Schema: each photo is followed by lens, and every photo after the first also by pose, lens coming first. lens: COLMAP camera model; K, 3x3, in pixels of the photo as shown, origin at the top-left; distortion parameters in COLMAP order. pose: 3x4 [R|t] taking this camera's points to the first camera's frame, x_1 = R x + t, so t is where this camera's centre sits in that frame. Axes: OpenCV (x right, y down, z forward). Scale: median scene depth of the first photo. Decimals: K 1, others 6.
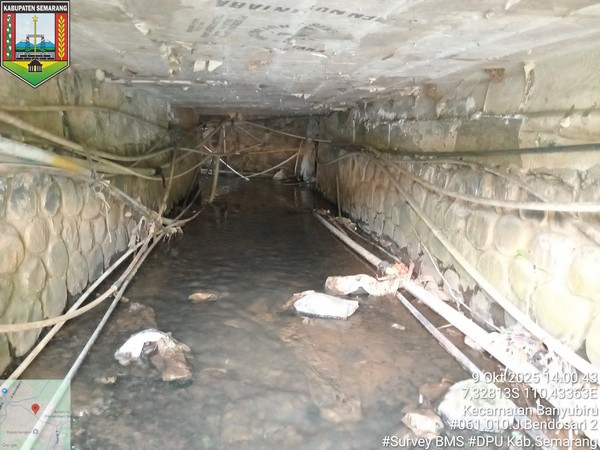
lens RADIAL K [[470.0, 0, 299.2], [0, 470.0, 224.7], [0, 0, 1]] dist [-0.013616, -0.012318]
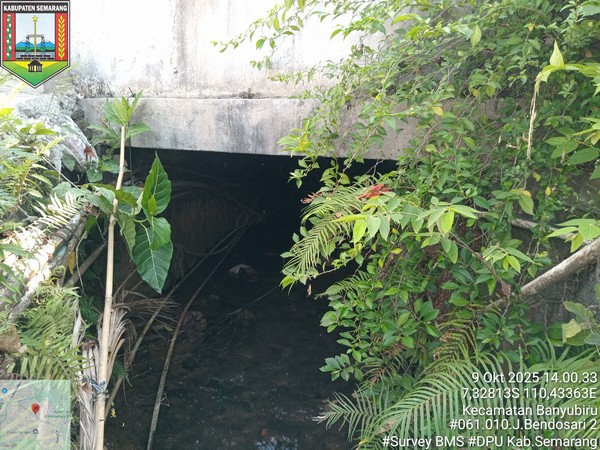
lens RADIAL K [[470.0, 0, 302.7], [0, 470.0, 228.0], [0, 0, 1]] dist [-0.013616, -0.012318]
pose [[0.979132, 0.060013, -0.194164, 0.343565], [-0.055903, 0.998082, 0.026585, -0.018578], [0.195387, -0.015176, 0.980609, -1.013917]]
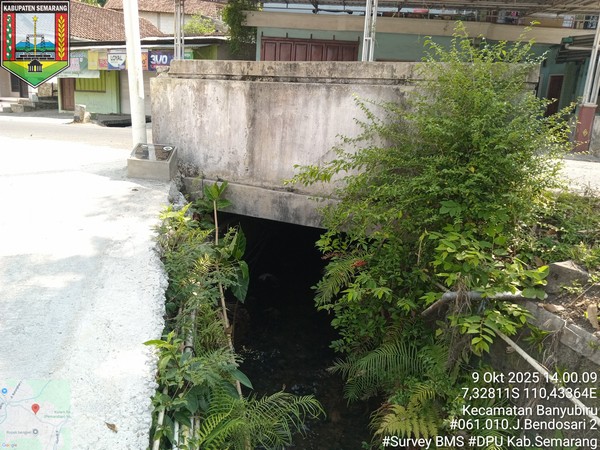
lens RADIAL K [[470.0, 0, 296.6], [0, 470.0, 220.3], [0, 0, 1]] dist [-0.013616, -0.012318]
pose [[0.975210, 0.097208, -0.198786, 0.396718], [-0.091402, 0.995081, 0.038200, -0.226114], [0.201521, -0.019083, 0.979298, -1.767785]]
